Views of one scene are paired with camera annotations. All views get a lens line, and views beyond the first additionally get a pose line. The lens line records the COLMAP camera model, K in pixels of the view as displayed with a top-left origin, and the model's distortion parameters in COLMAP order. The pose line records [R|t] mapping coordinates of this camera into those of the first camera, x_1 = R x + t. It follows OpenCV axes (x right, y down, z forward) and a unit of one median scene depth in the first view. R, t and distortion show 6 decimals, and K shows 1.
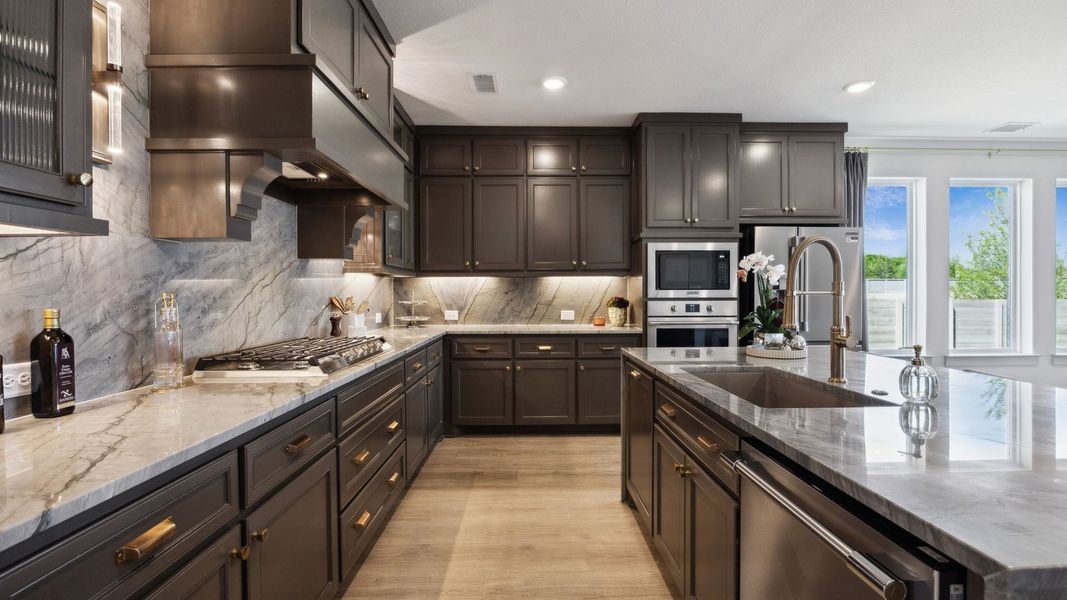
lens RADIAL K [[473.3, 0, 539.0], [0, 473.3, 298.5], [0, 0, 1]] dist [-0.013615, -0.000065]
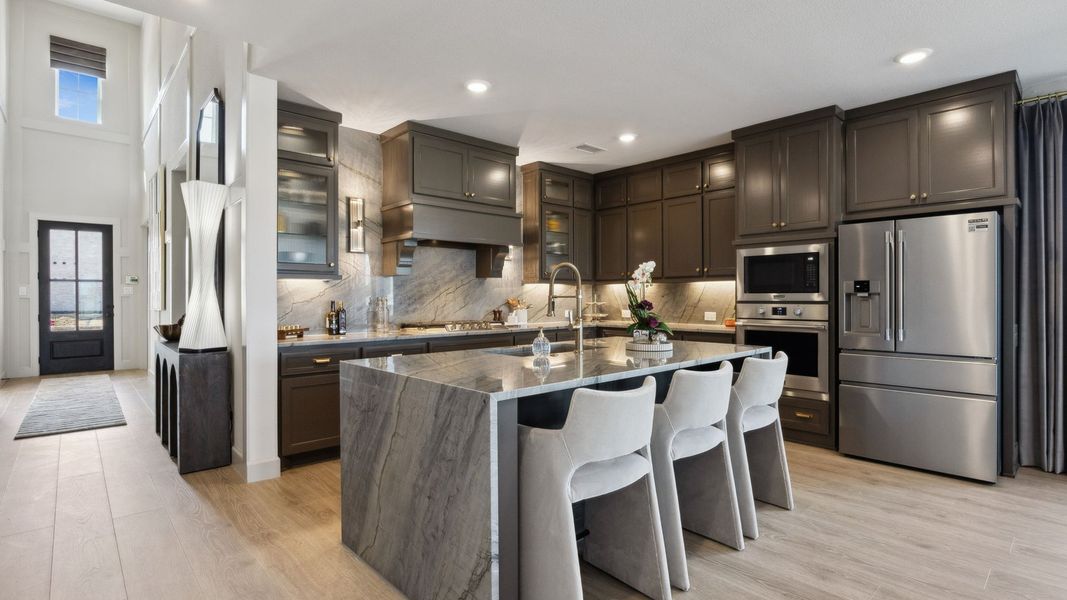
lens RADIAL K [[501.6, 0, 532.9], [0, 501.6, 294.7], [0, 0, 1]] dist [-0.010887, -0.000456]
pose [[0.666102, -0.002675, -0.745856, 0.771231], [-0.007306, 0.999922, -0.010111, -0.000453], [0.745825, 0.012184, 0.666030, -0.105030]]
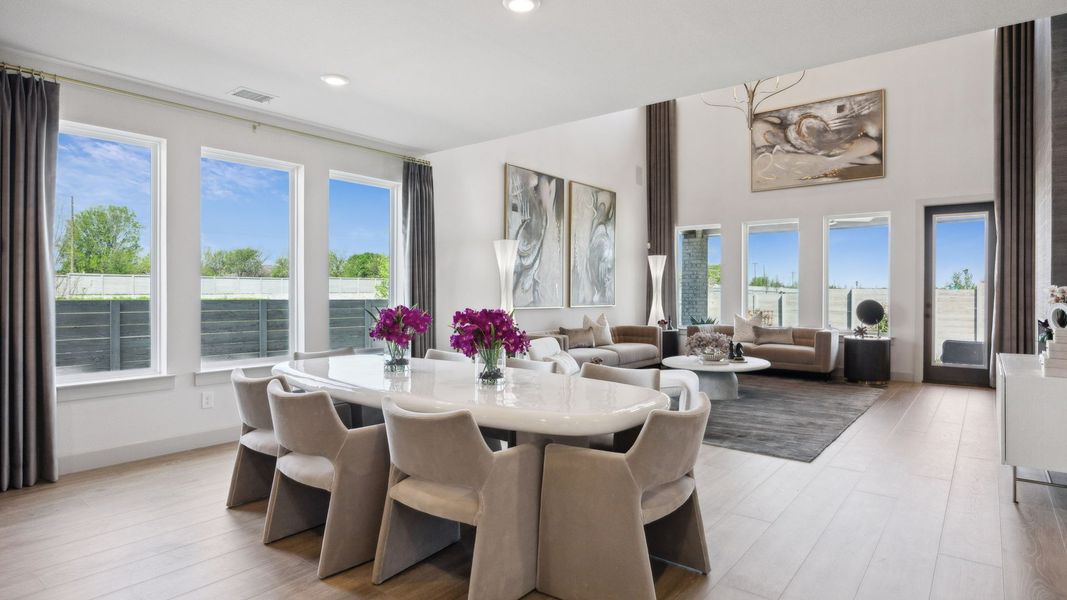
lens RADIAL K [[577.6, 0, 531.1], [0, 577.6, 295.2], [0, 0, 1]] dist [-0.000254, -0.000172]
pose [[0.642684, 0.001279, 0.766130, 0.593106], [0.004030, 0.999979, -0.005050, -0.001422], [-0.766120, 0.006333, 0.642666, -0.049347]]
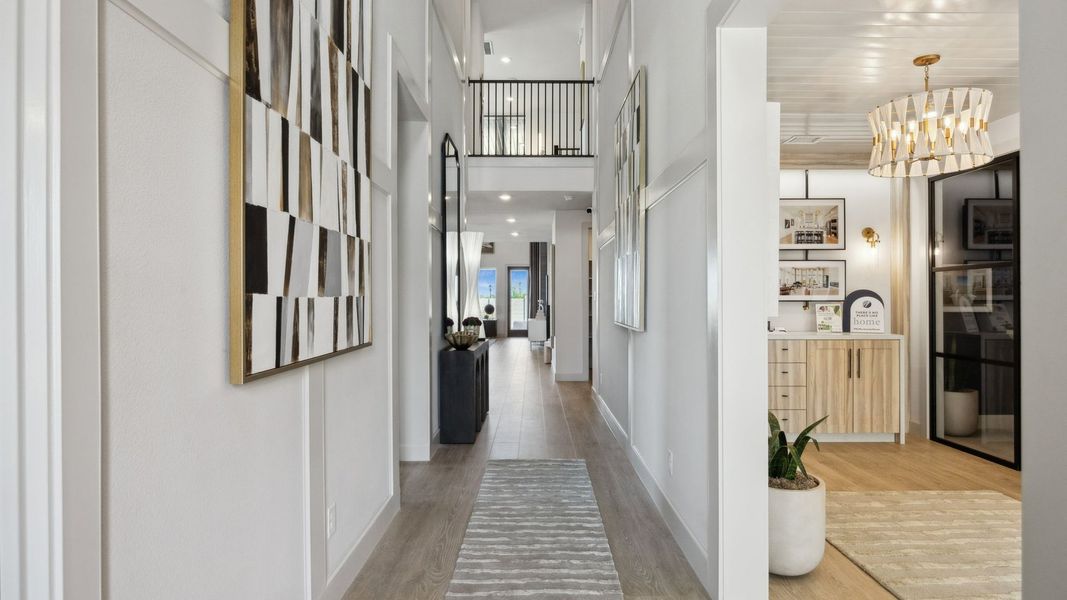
lens RADIAL K [[417.1, 0, 533.5], [0, 417.1, 300.4], [0, 0, 1]] dist [-0.000008, 0.000083]
pose [[0.033683, 0.001403, 0.999432, -0.648611], [0.012460, 0.999921, -0.001823, -0.009675], [-0.999355, 0.012514, 0.033663, -0.155346]]
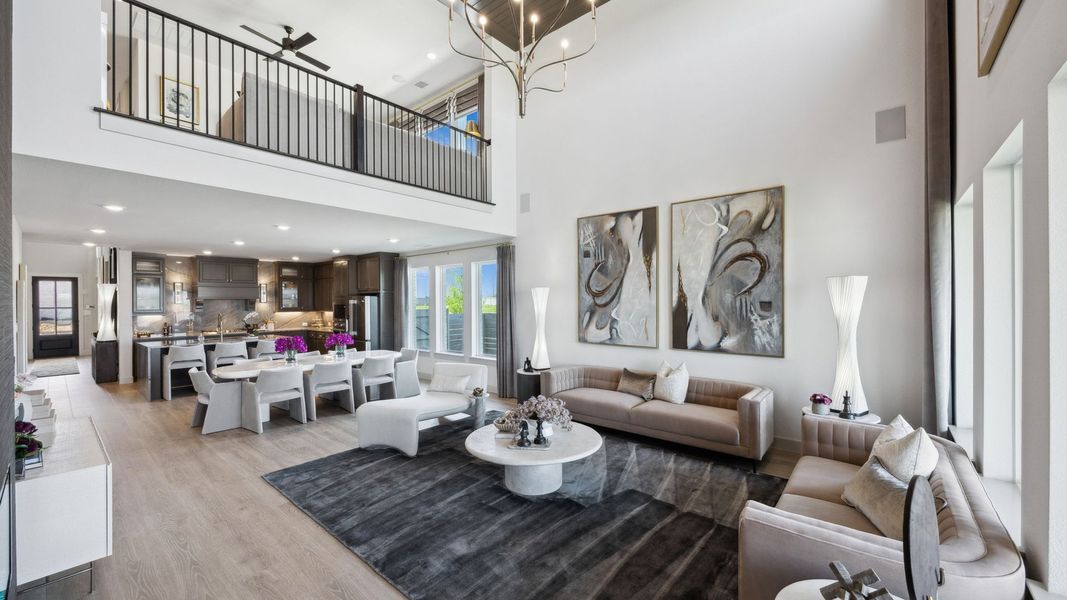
lens RADIAL K [[417.1, 0, 541.7], [0, 417.1, 300.7], [0, 0, 1]] dist [-0.000008, 0.000083]
pose [[0.748510, -0.001511, -0.663122, 2.922556], [-0.003643, 0.999973, -0.006391, -0.115503], [0.663114, 0.007199, 0.748484, -0.067325]]
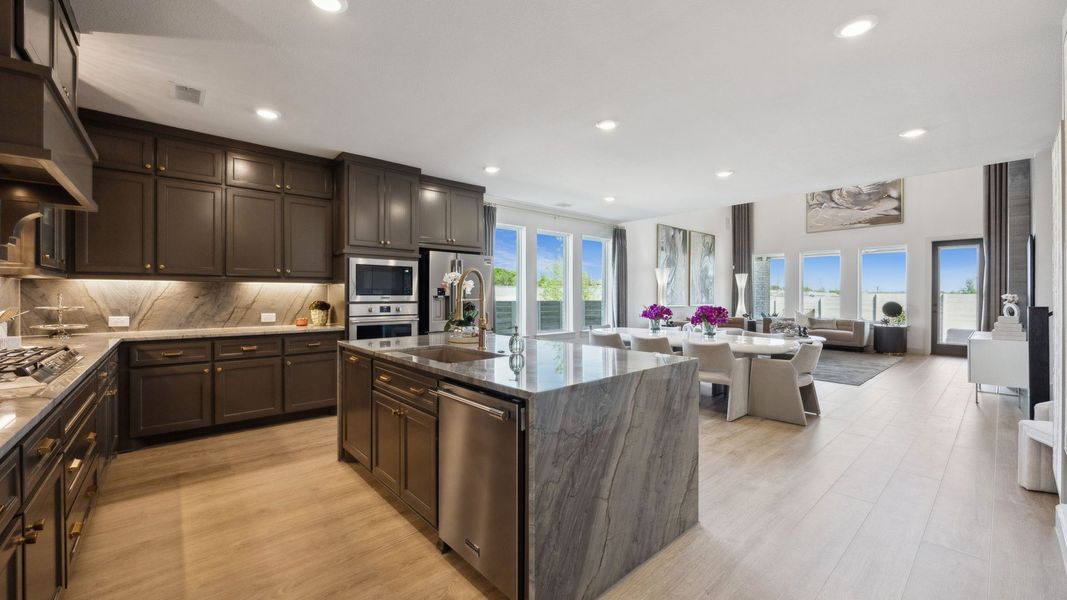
lens RADIAL K [[417.1, 0, 532.2], [0, 417.1, 297.9], [0, 0, 1]] dist [-0.000008, 0.000083]
pose [[0.767146, 0.001303, 0.641471, -0.105405], [0.002328, 0.999986, -0.004816, -0.004775], [-0.641468, 0.005188, 0.767132, -0.151915]]
